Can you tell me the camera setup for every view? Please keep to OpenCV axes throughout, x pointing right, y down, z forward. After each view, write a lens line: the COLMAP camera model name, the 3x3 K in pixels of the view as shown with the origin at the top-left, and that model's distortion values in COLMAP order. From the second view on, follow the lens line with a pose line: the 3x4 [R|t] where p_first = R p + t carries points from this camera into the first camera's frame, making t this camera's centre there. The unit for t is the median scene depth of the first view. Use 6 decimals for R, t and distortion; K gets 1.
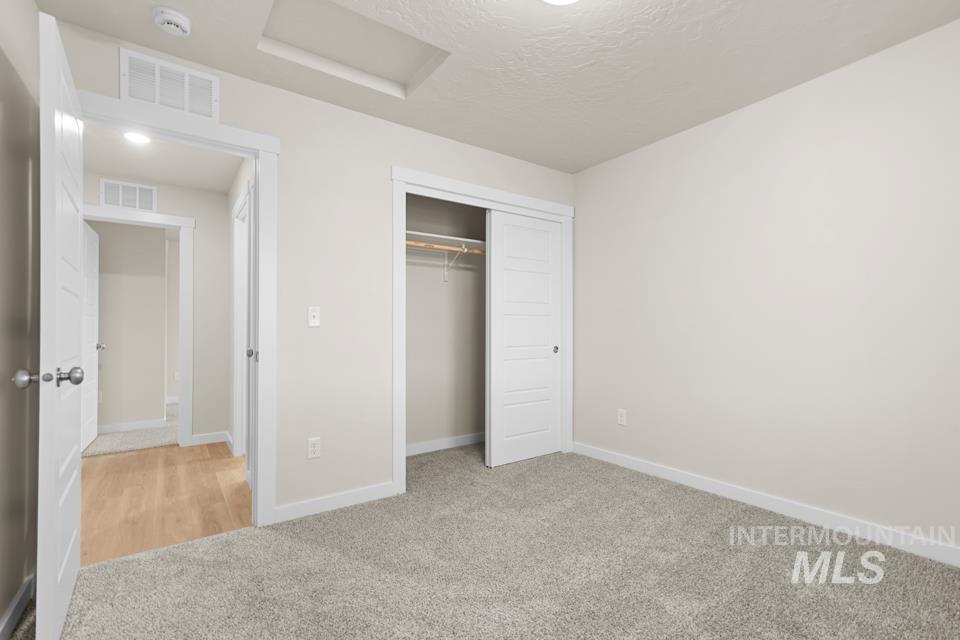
lens RADIAL K [[421.5, 0, 486.3], [0, 421.5, 328.5], [0, 0, 1]] dist [-0.017906, 0.000494]
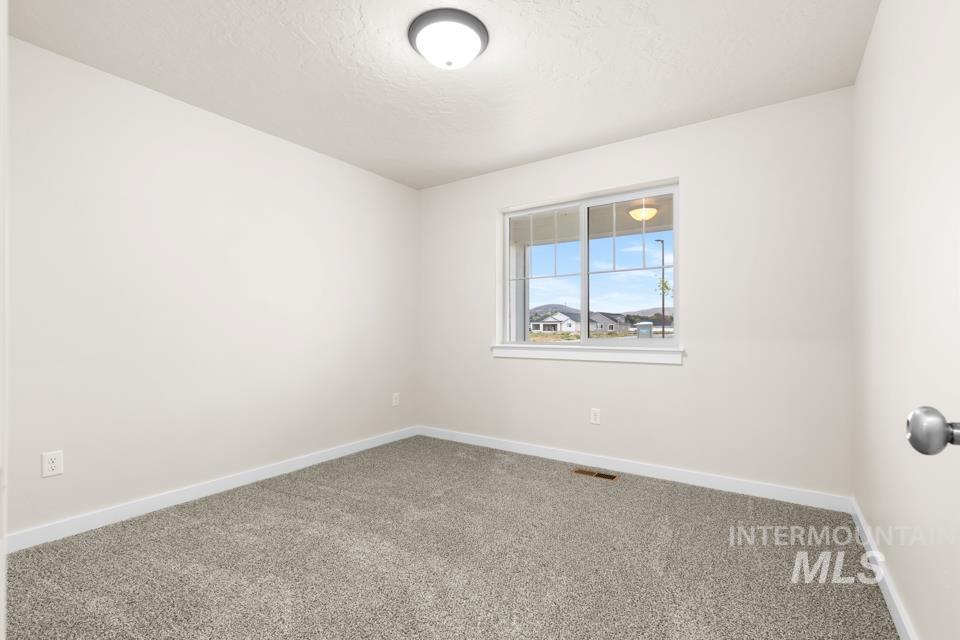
lens RADIAL K [[421.5, 0, 486.3], [0, 421.5, 328.5], [0, 0, 1]] dist [-0.017906, 0.000494]
pose [[-0.313814, -0.000620, 0.949484, -0.599675], [0.000145, 1.000000, 0.000701, 0.010833], [-0.949484, 0.000358, -0.313814, 0.737434]]
